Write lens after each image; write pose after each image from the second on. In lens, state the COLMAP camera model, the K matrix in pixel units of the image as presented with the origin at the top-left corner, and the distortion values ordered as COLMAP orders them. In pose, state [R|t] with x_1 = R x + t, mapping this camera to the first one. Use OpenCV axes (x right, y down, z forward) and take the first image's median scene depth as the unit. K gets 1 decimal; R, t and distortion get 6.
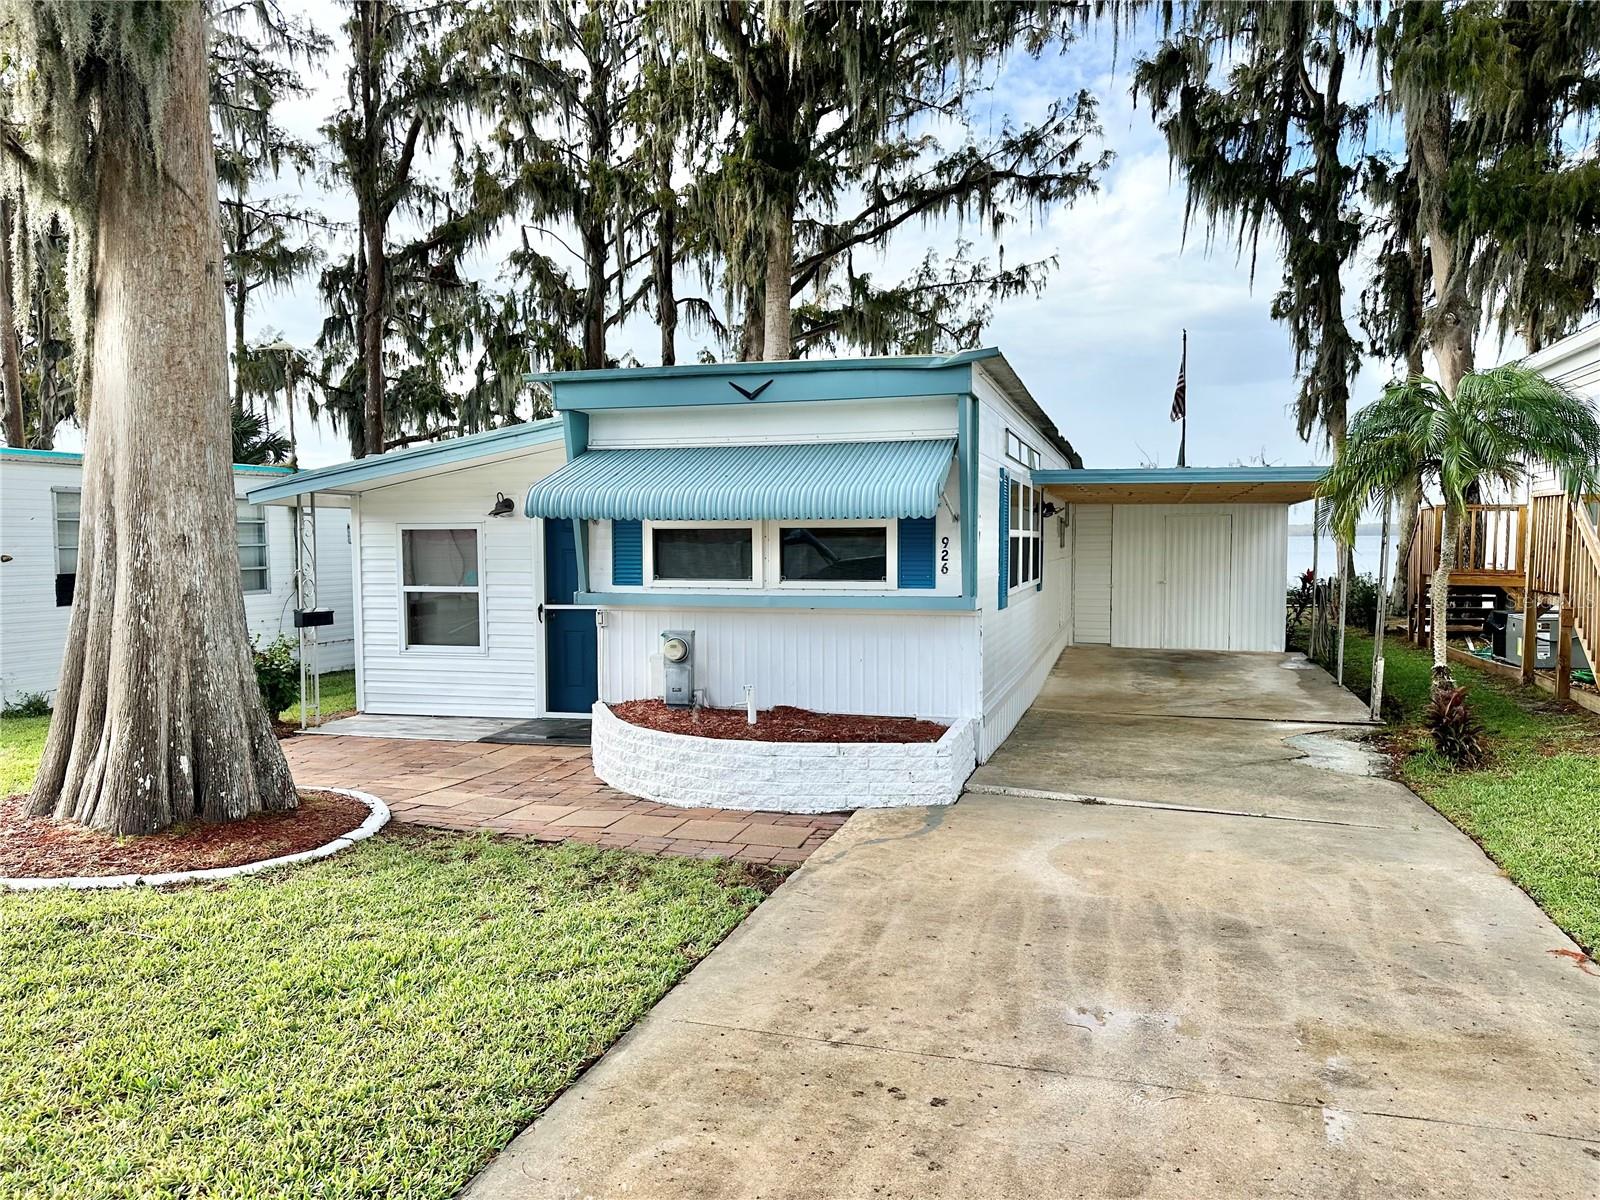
lens RADIAL K [[1178.0, 0, 801.1], [0, 1178.0, 606.4], [0, 0, 1]] dist [0.065293, -0.085992]
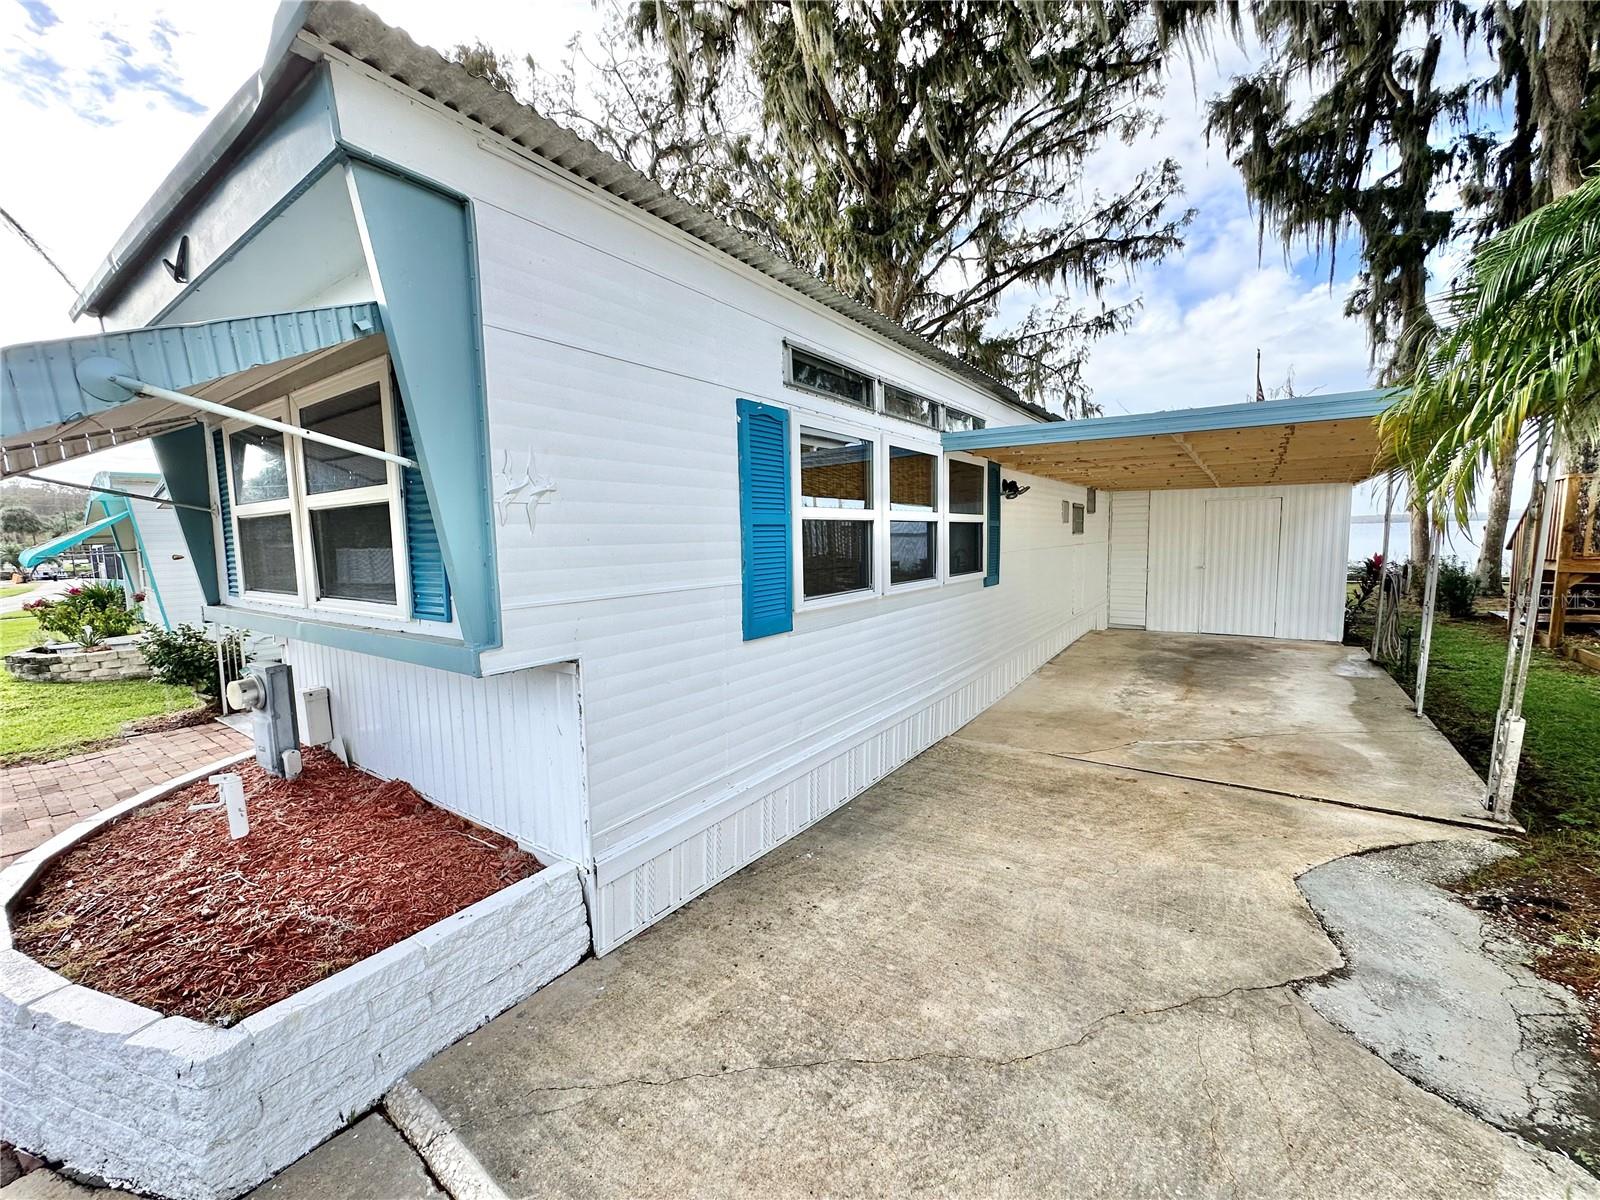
lens RADIAL K [[642.5, 0, 797.7], [0, 642.5, 600.7], [0, 0, 1]] dist [-0.000903, -0.000123]
pose [[0.945783, 0.015240, -0.324442, 0.100056], [0.001524, 0.998679, 0.051355, -0.012388], [0.324796, -0.049065, 0.944511, 0.232796]]
